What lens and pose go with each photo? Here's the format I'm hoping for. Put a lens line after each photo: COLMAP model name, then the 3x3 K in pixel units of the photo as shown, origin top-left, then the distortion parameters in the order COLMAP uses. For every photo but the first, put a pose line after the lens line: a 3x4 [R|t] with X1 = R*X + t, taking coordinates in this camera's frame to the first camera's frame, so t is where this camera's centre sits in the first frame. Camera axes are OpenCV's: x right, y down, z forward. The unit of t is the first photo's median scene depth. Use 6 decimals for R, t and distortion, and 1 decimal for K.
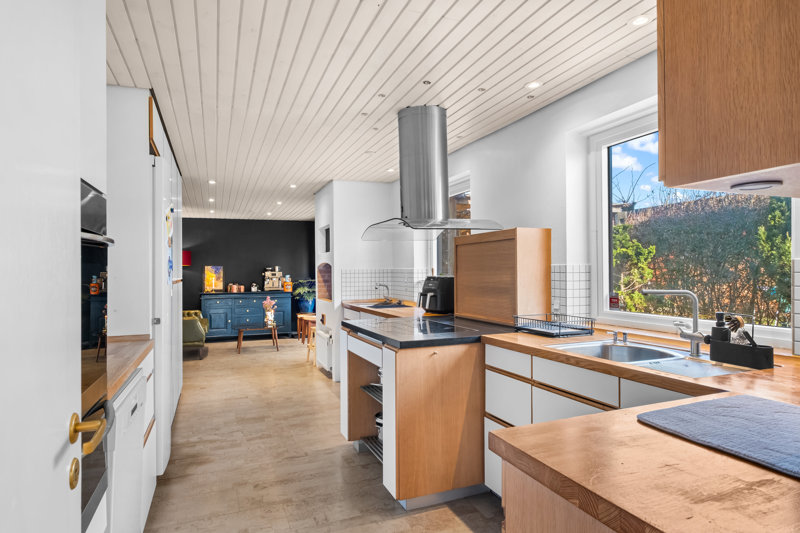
lens RADIAL K [[451.4, 0, 400.0], [0, 451.4, 266.5], [0, 0, 1]] dist [-0.000238, -0.000025]
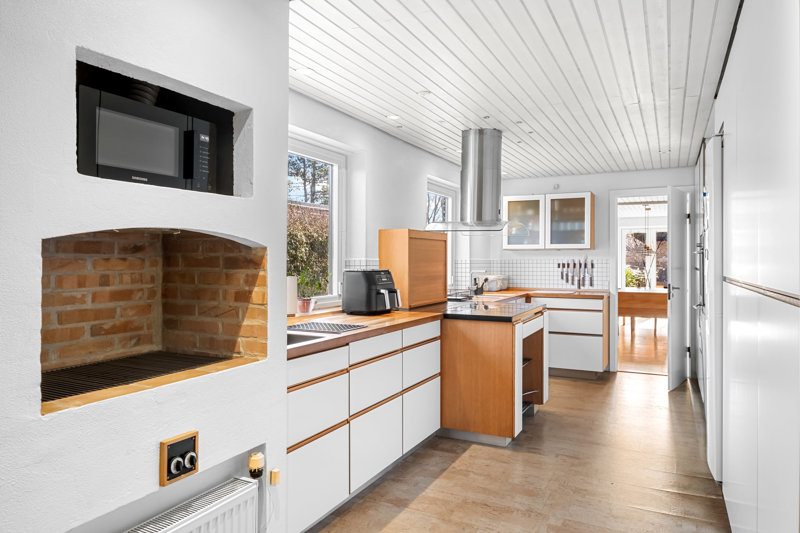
lens RADIAL K [[537.0, 0, 400.0], [0, 537.0, 266.5], [0, 0, 1]] dist [0.000098, 0.000145]
pose [[-0.657494, 0.002691, 0.753455, -0.751163], [-0.003297, 0.999974, -0.006449, 0.023819], [-0.753452, -0.006725, -0.657468, 1.778366]]
